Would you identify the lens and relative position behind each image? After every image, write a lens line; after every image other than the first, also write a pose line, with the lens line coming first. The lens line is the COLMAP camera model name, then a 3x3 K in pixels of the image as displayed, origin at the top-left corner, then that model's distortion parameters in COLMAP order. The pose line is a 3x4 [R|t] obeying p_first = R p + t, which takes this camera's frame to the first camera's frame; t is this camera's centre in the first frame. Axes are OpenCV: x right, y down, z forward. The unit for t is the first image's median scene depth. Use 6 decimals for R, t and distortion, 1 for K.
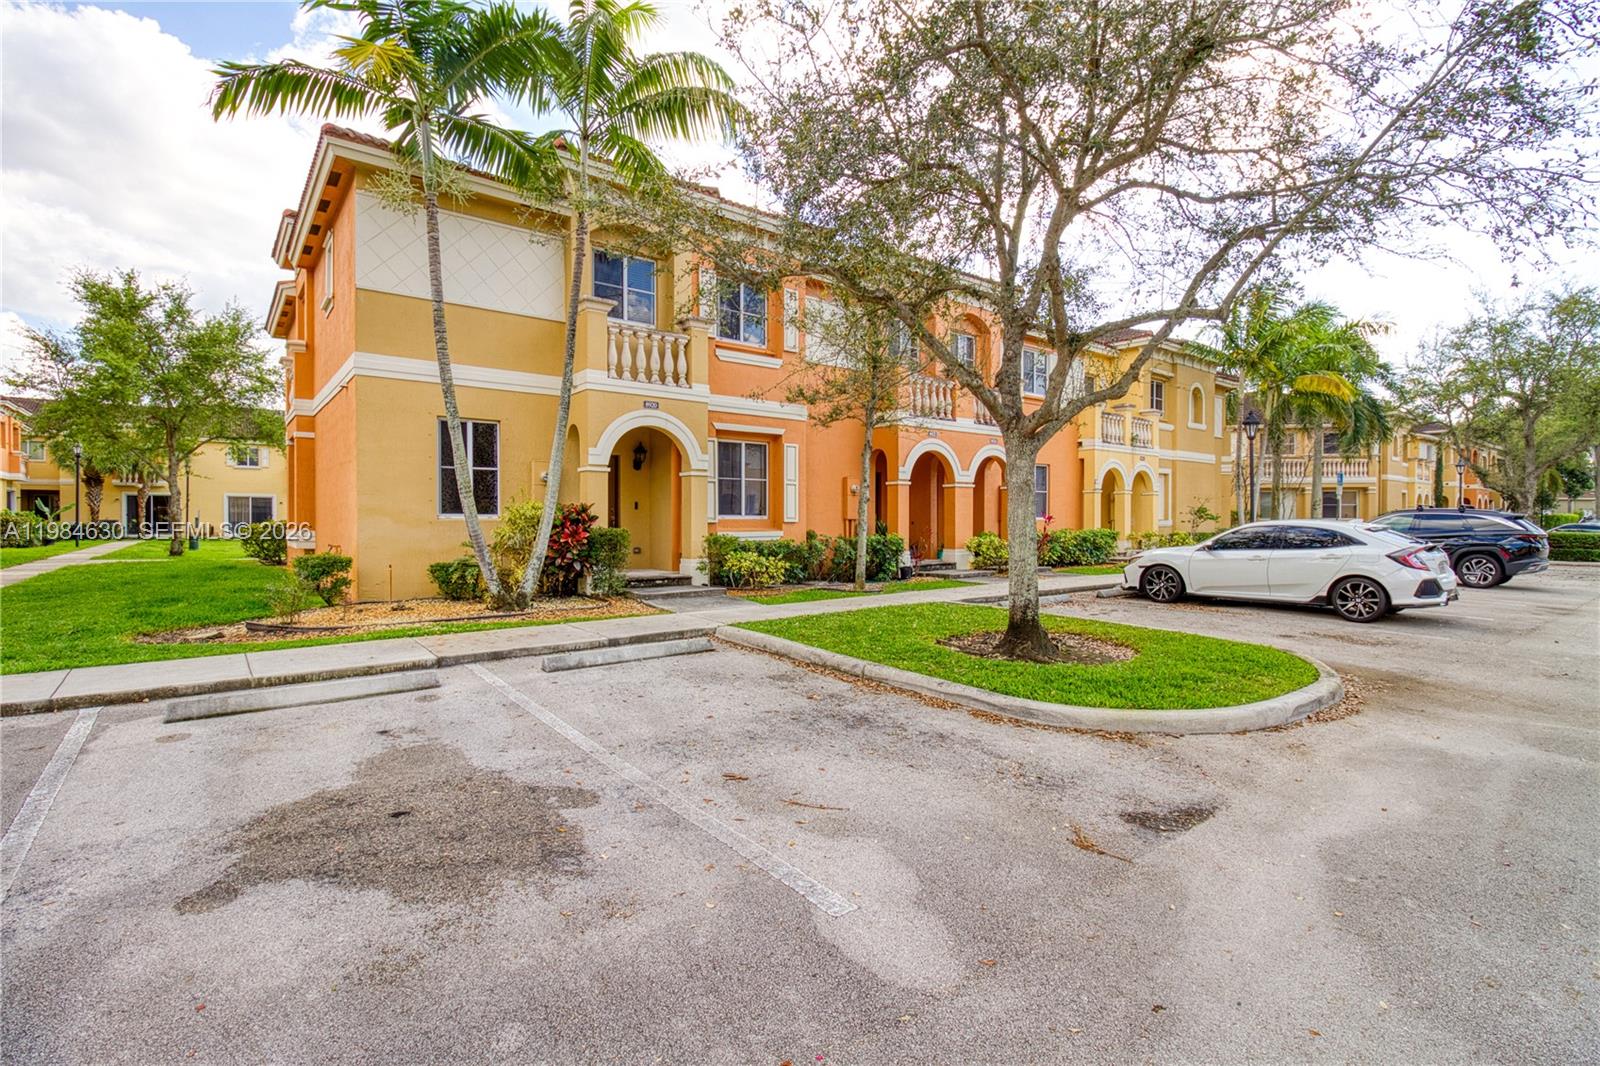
lens RADIAL K [[745.3, 0, 802.3], [0, 745.3, 526.2], [0, 0, 1]] dist [0.000086, -0.016178]
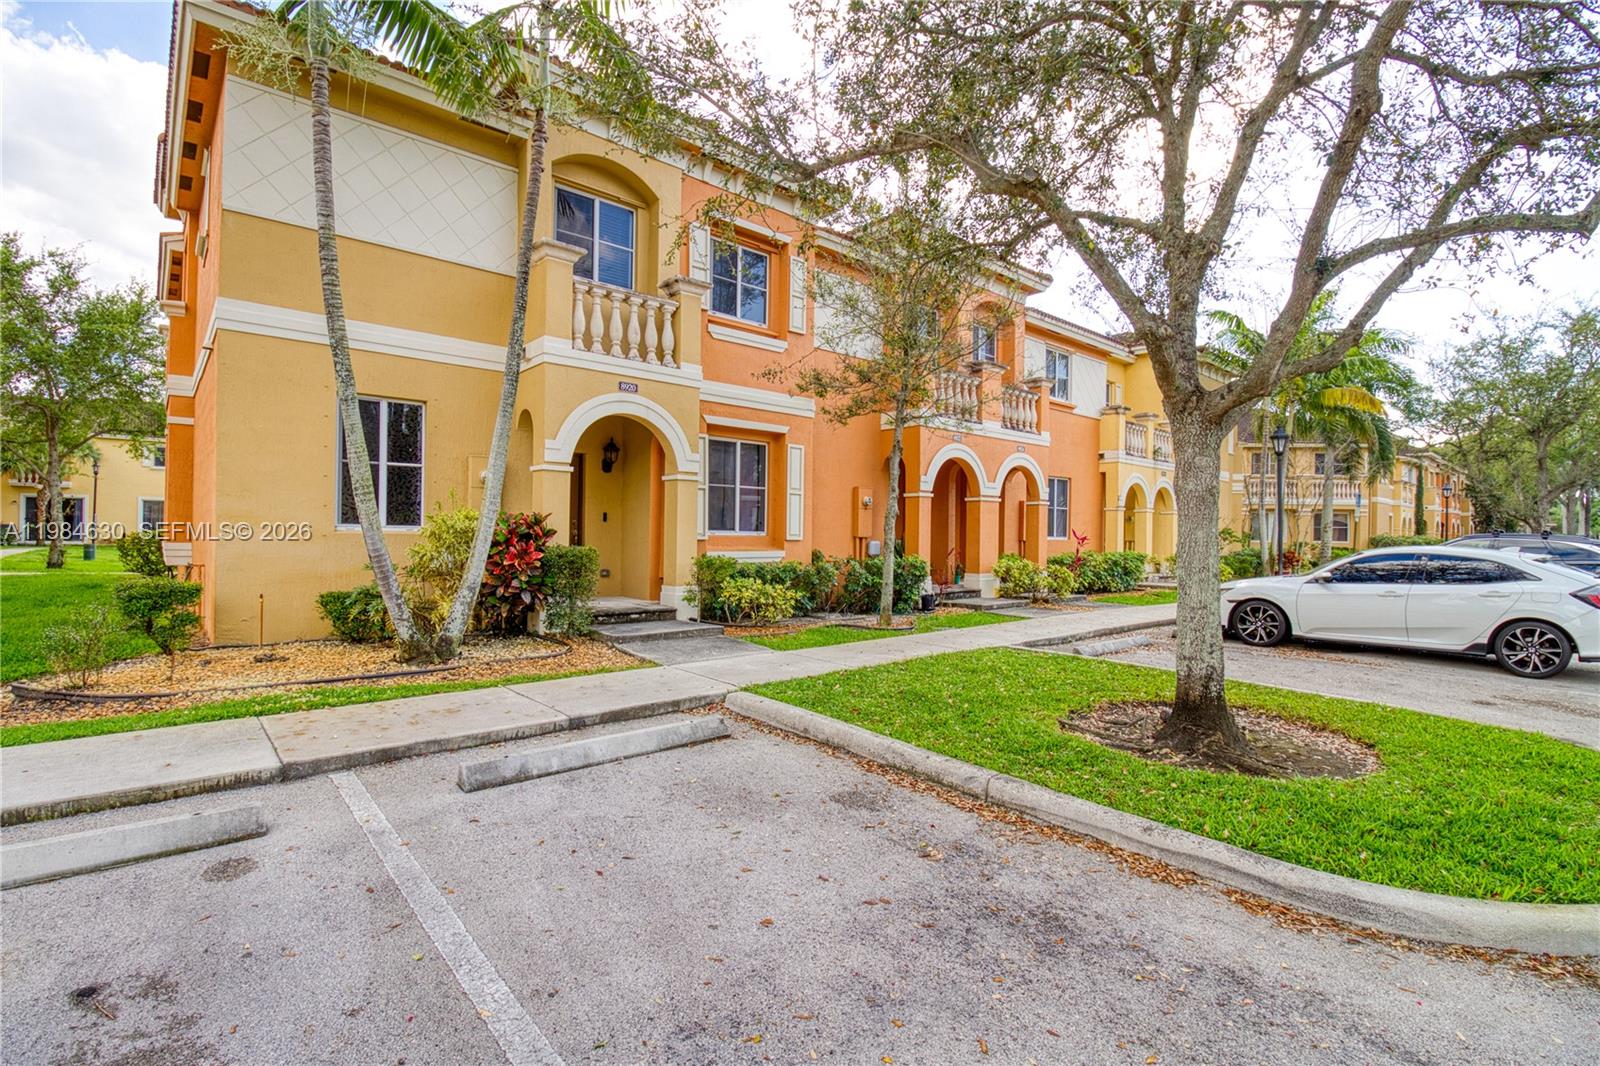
lens RADIAL K [[741.7, 0, 800.0], [0, 741.7, 533.0], [0, 0, 1]] dist [-0.002438, -0.014508]
pose [[0.998646, 0.014037, 0.050087, -0.060871], [-0.013527, 0.999853, -0.010515, -0.005574], [-0.050228, 0.009823, 0.998689, 0.223100]]
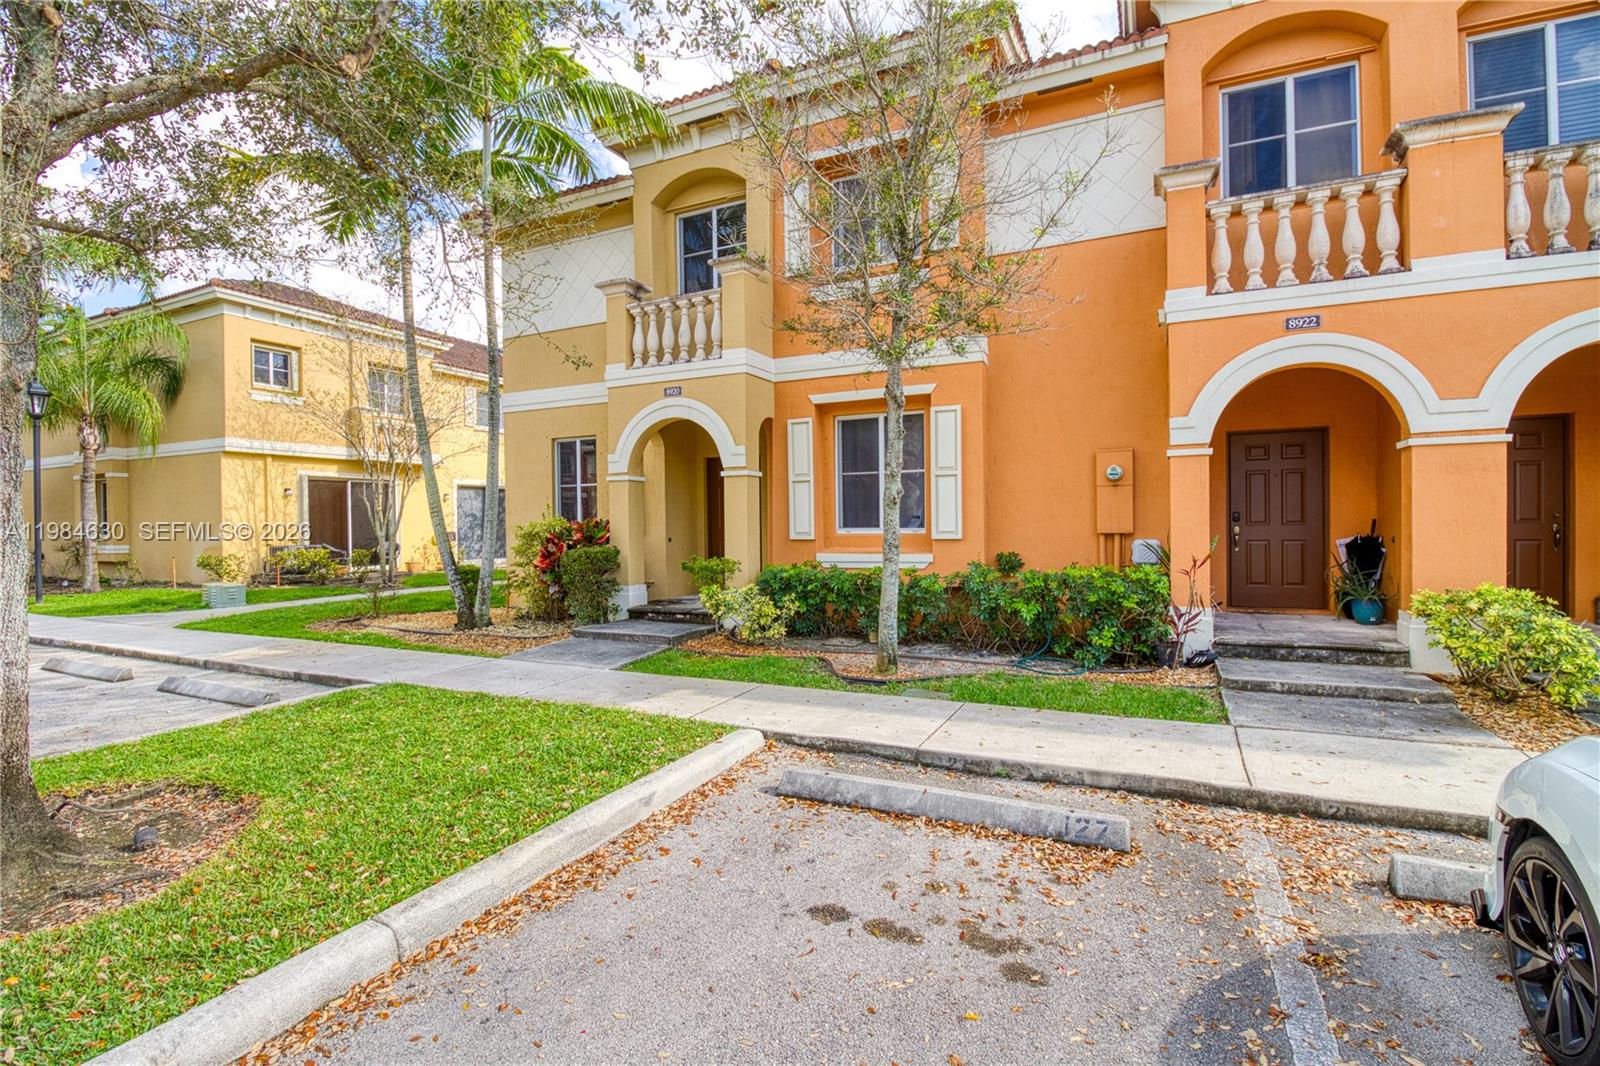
lens RADIAL K [[745.3, 0, 802.3], [0, 745.3, 526.2], [0, 0, 1]] dist [0.000086, -0.016178]
pose [[0.421072, 0.001913, -0.907025, 0.571277], [0.005070, 0.999977, 0.004463, -0.022754], [0.907013, -0.006477, 0.421053, 0.789151]]
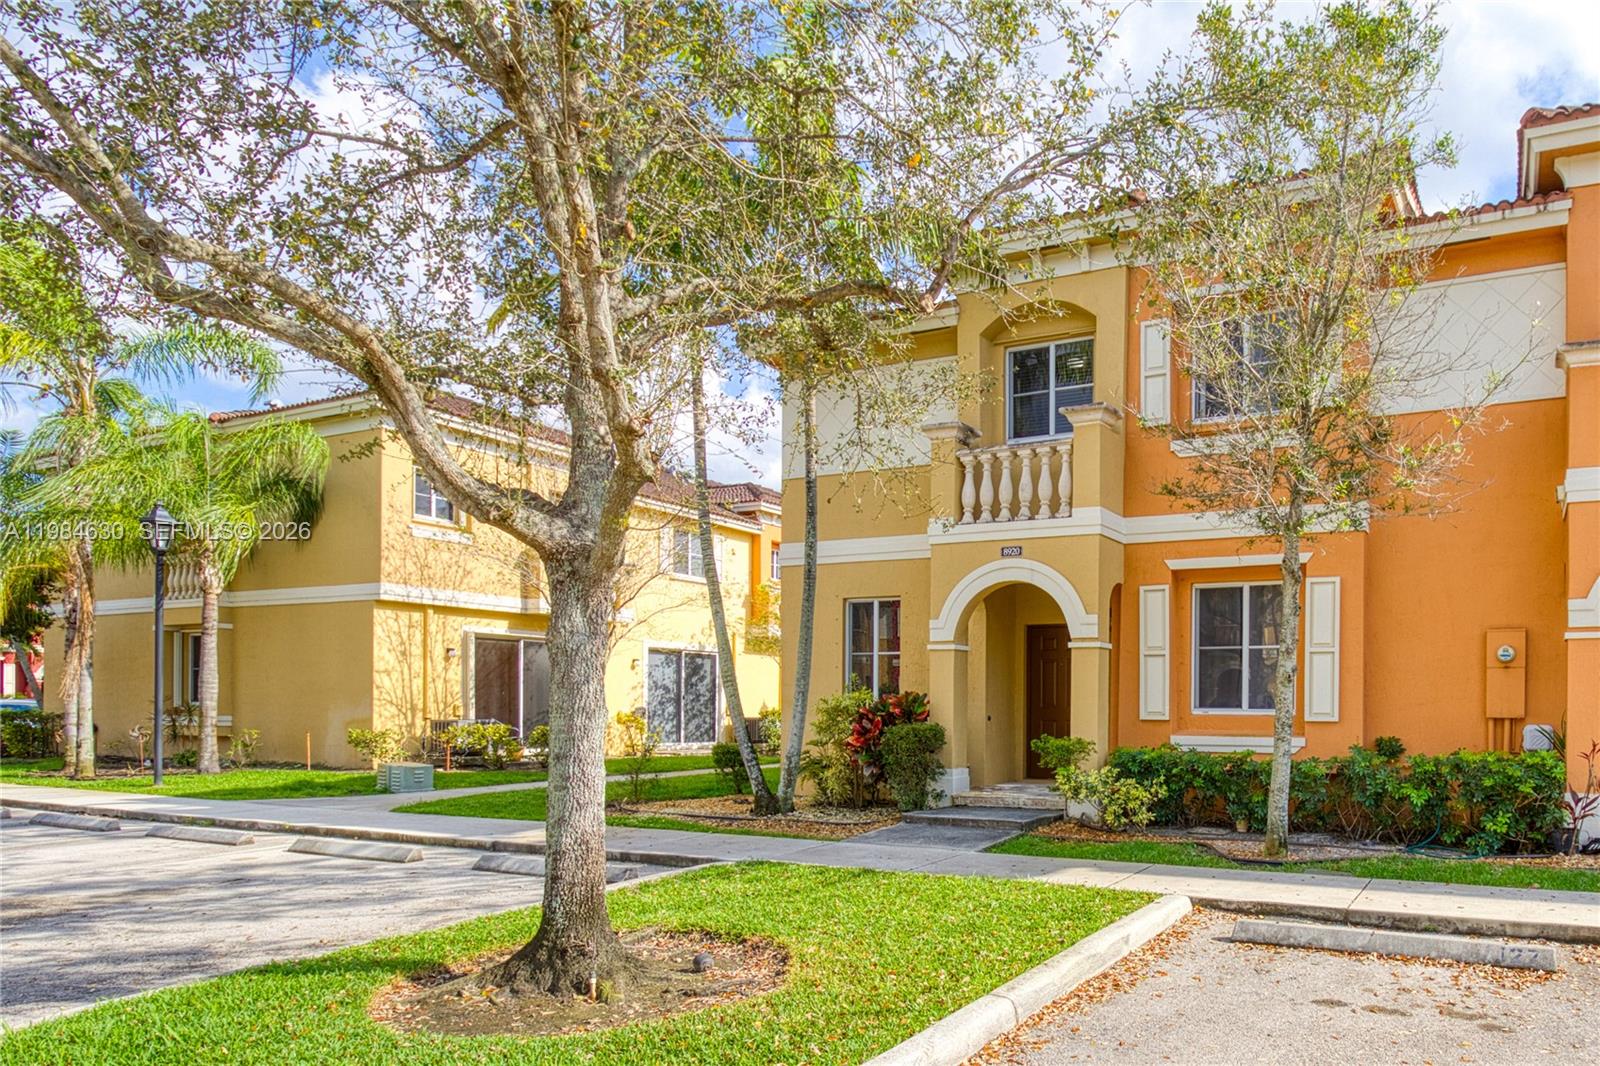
lens RADIAL K [[1068.4, 0, 1032.4], [0, 1068.4, 706.2], [0, 0, 1]] dist [-0.000128, -0.001128]
pose [[0.452694, 0.002536, -0.891663, 0.707565], [-0.015065, 0.999875, -0.004805, -0.011826], [0.891539, 0.015608, 0.452675, 0.560507]]
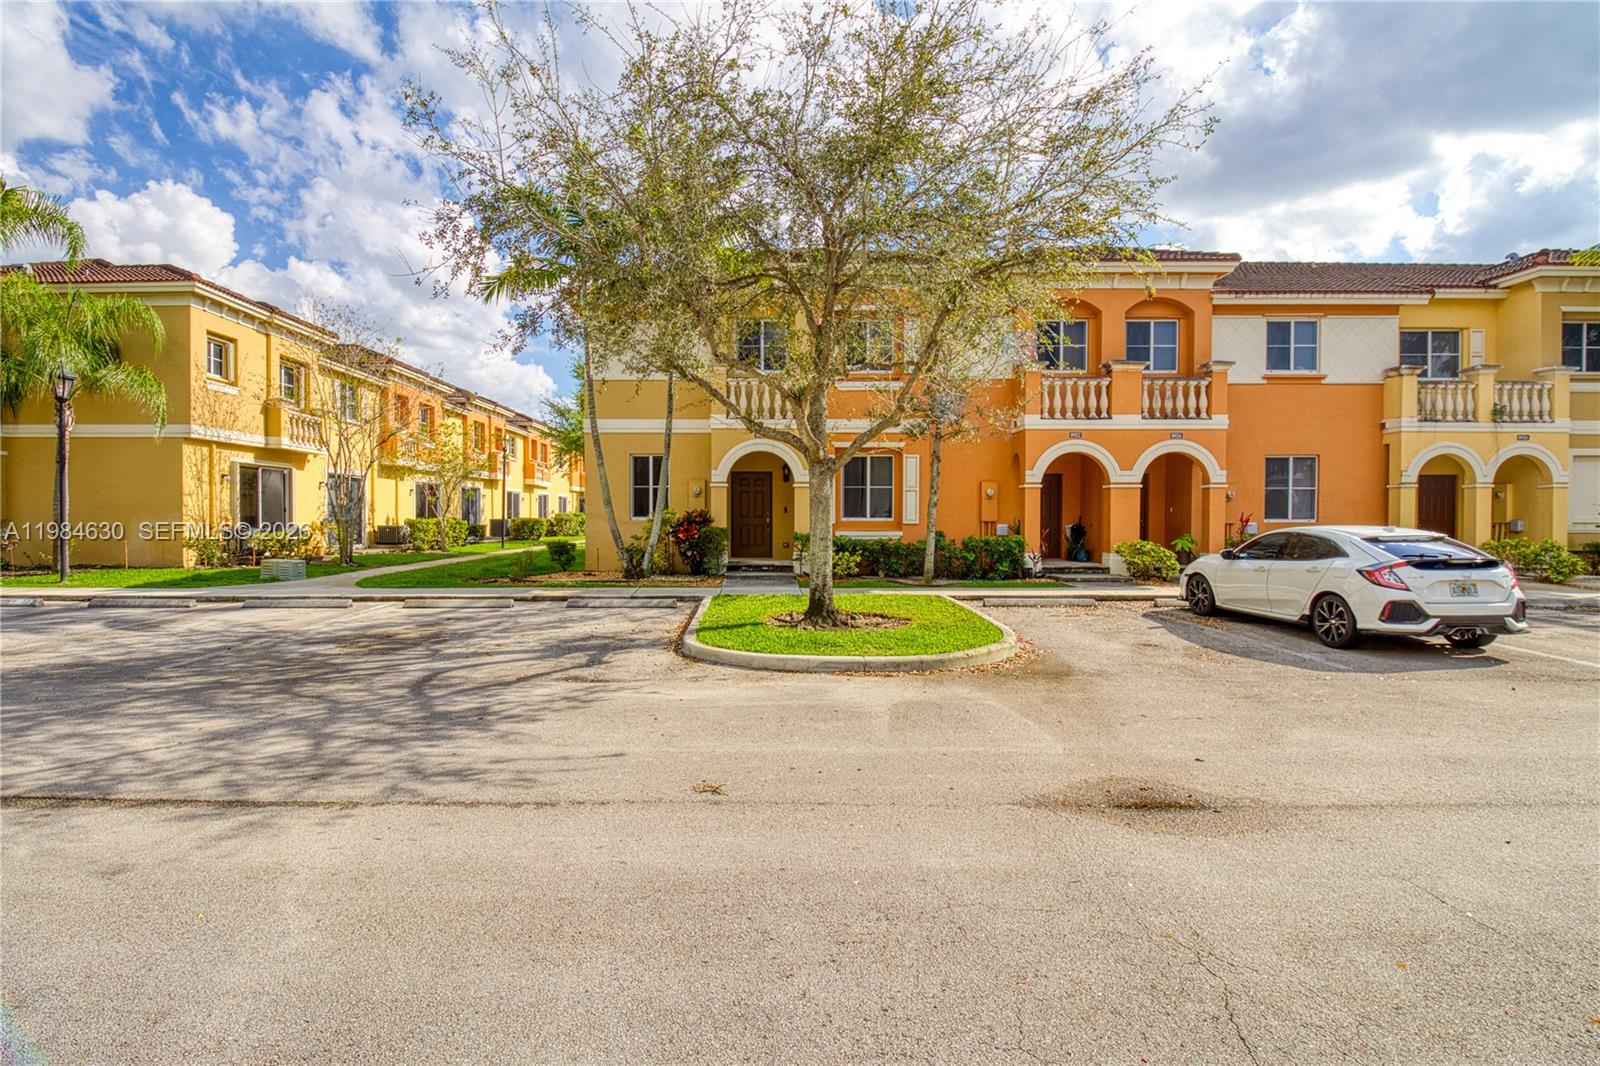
lens RADIAL K [[794.6, 0, 759.0], [0, 794.6, 529.0], [0, 0, 1]] dist [-0.002526, -0.000291]
pose [[0.774012, 0.012073, -0.633056, 0.696000], [-0.008245, 0.999926, 0.008988, -0.007587], [0.633117, -0.001738, 0.774054, -0.102850]]
